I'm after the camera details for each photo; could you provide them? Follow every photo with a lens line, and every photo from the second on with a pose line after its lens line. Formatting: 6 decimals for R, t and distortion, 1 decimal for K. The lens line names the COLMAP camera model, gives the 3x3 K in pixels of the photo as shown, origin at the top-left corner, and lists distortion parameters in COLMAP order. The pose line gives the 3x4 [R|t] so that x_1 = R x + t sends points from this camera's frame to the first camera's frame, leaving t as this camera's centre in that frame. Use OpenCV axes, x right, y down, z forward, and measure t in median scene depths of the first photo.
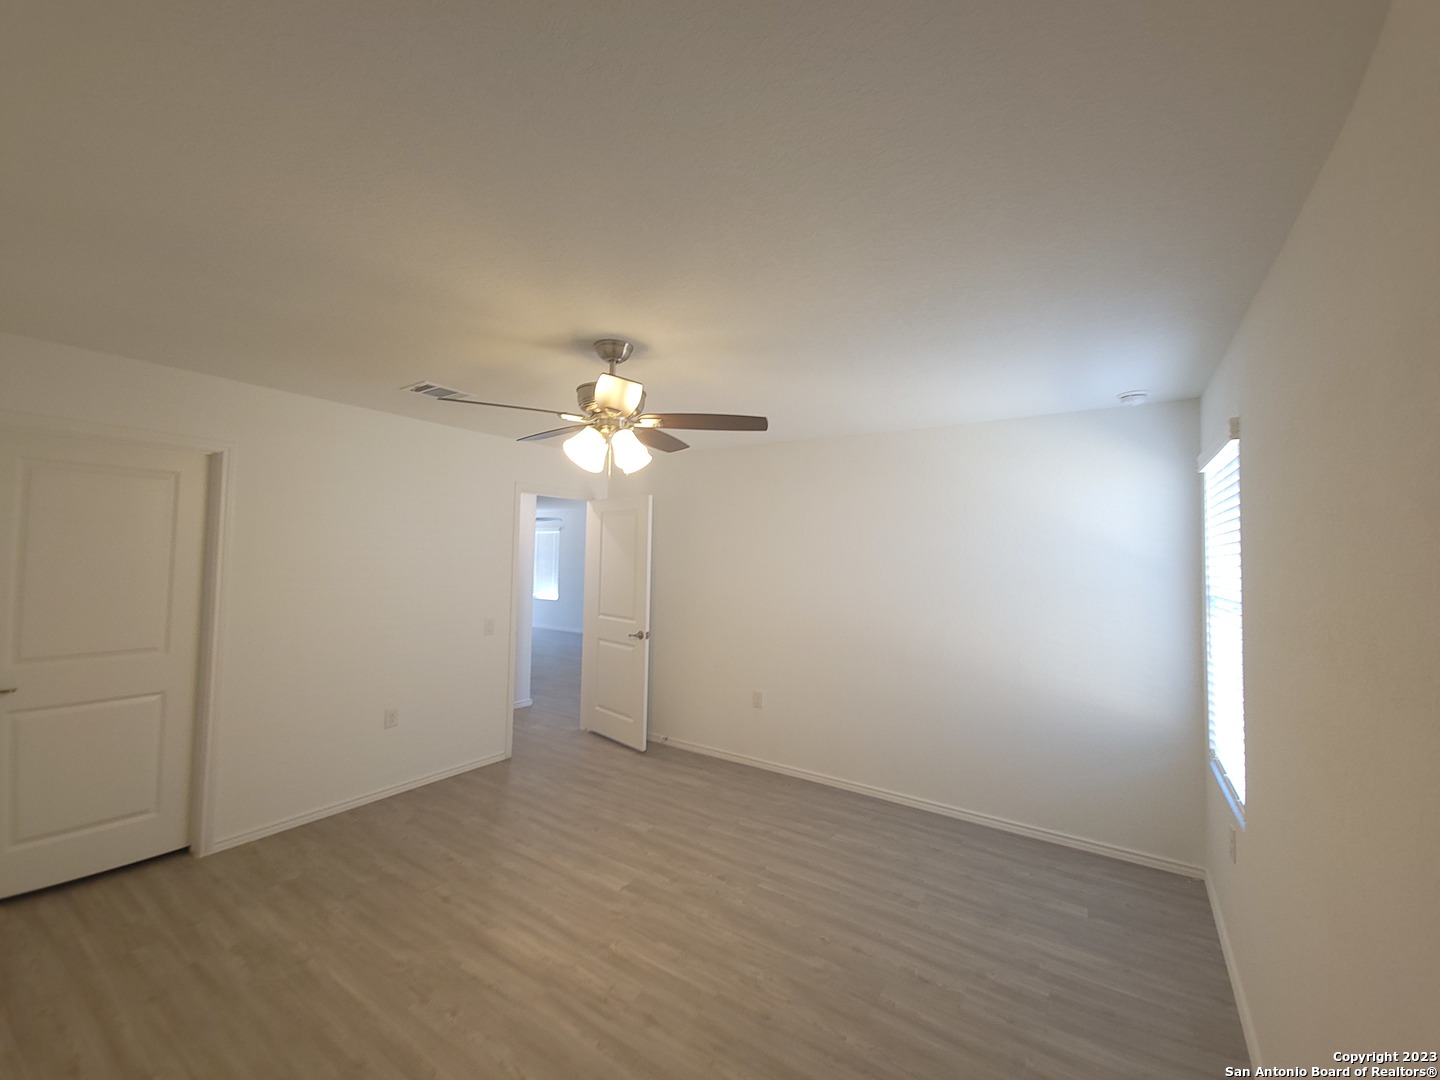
lens RADIAL K [[583.2, 0, 719.5], [0, 583.2, 532.3], [0, 0, 1]] dist [0.006841, -0.000079]
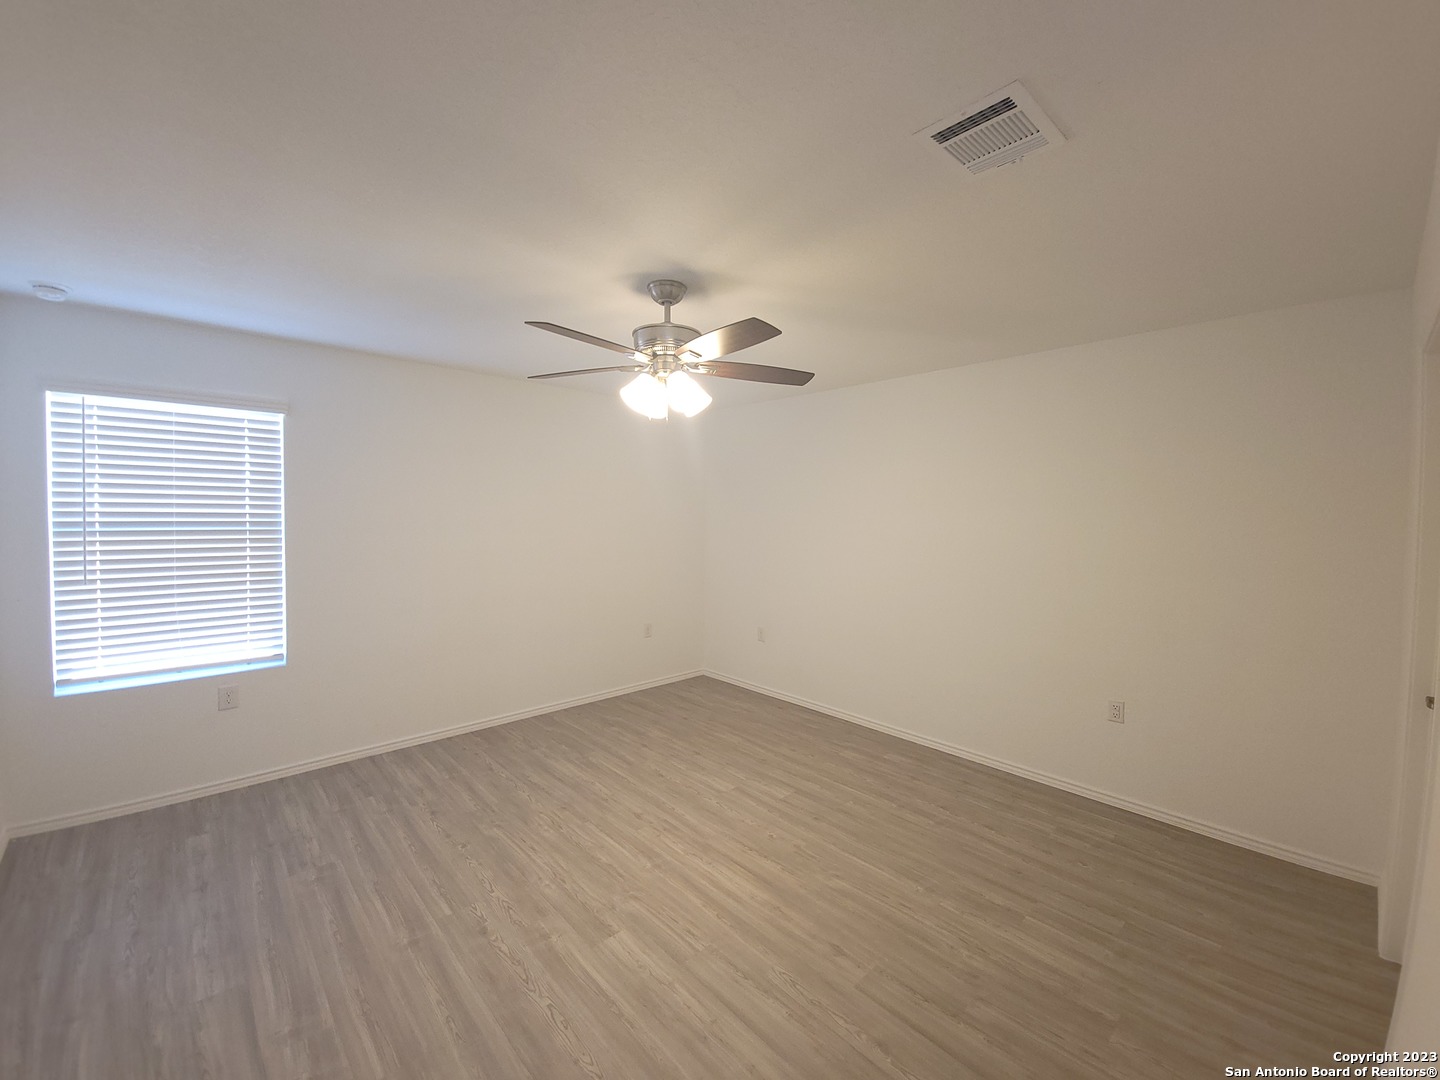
lens RADIAL K [[583.2, 0, 719.5], [0, 583.2, 532.3], [0, 0, 1]] dist [0.006841, -0.000079]
pose [[-0.971411, -0.032560, 0.235162, -0.515544], [-0.035126, 0.999360, -0.006731, 0.096004], [-0.234793, -0.014798, -0.971933, 1.925524]]
